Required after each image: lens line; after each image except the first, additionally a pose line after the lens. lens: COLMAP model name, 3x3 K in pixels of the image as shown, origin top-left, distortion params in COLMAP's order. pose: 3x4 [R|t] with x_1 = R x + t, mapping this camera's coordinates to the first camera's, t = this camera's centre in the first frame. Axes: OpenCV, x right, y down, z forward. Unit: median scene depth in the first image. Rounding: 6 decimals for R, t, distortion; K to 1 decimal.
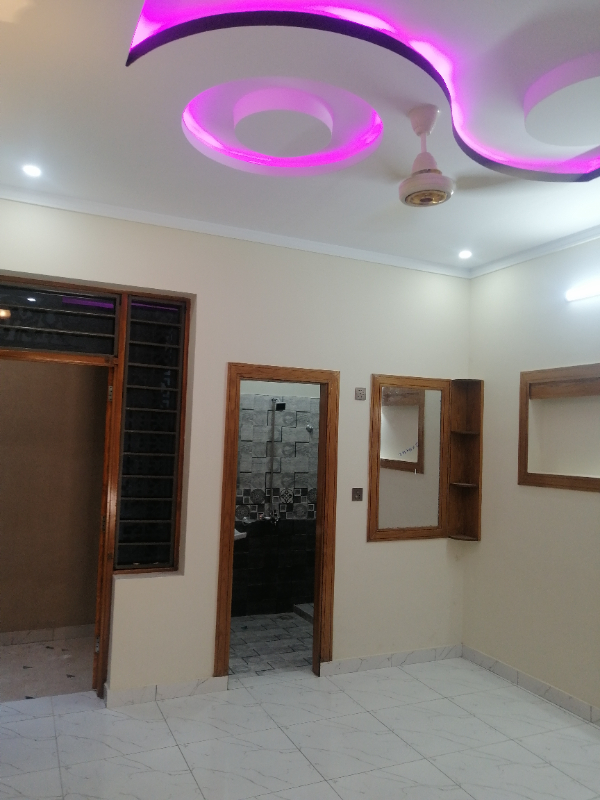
lens RADIAL K [[620.6, 0, 301.0], [0, 620.6, 399.1], [0, 0, 1]] dist [0.007586, 0.004141]
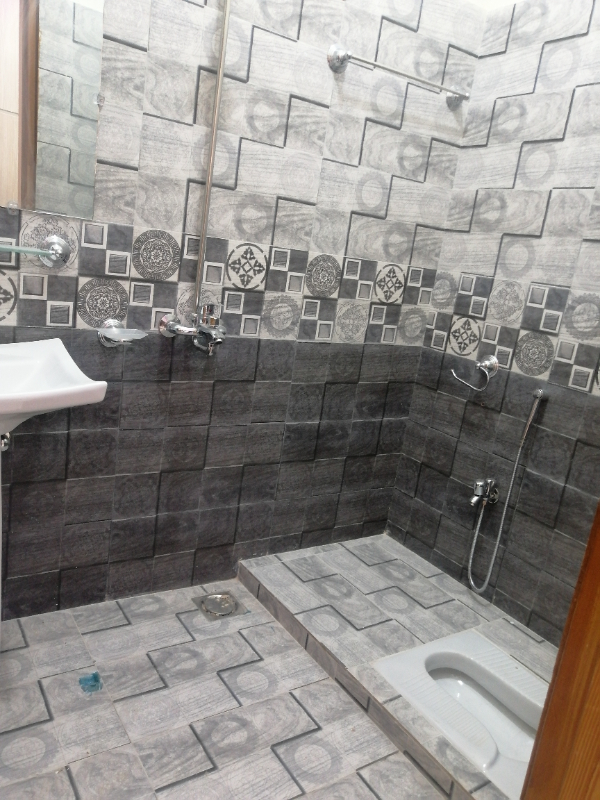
lens RADIAL K [[620.6, 0, 301.5], [0, 620.6, 401.6], [0, 0, 1]] dist [0.007586, 0.004141]
pose [[0.981118, 0.070290, 0.180188, -0.049363], [-0.122904, 0.945921, 0.300213, 0.122752], [-0.149342, -0.316690, 0.936699, 0.674538]]
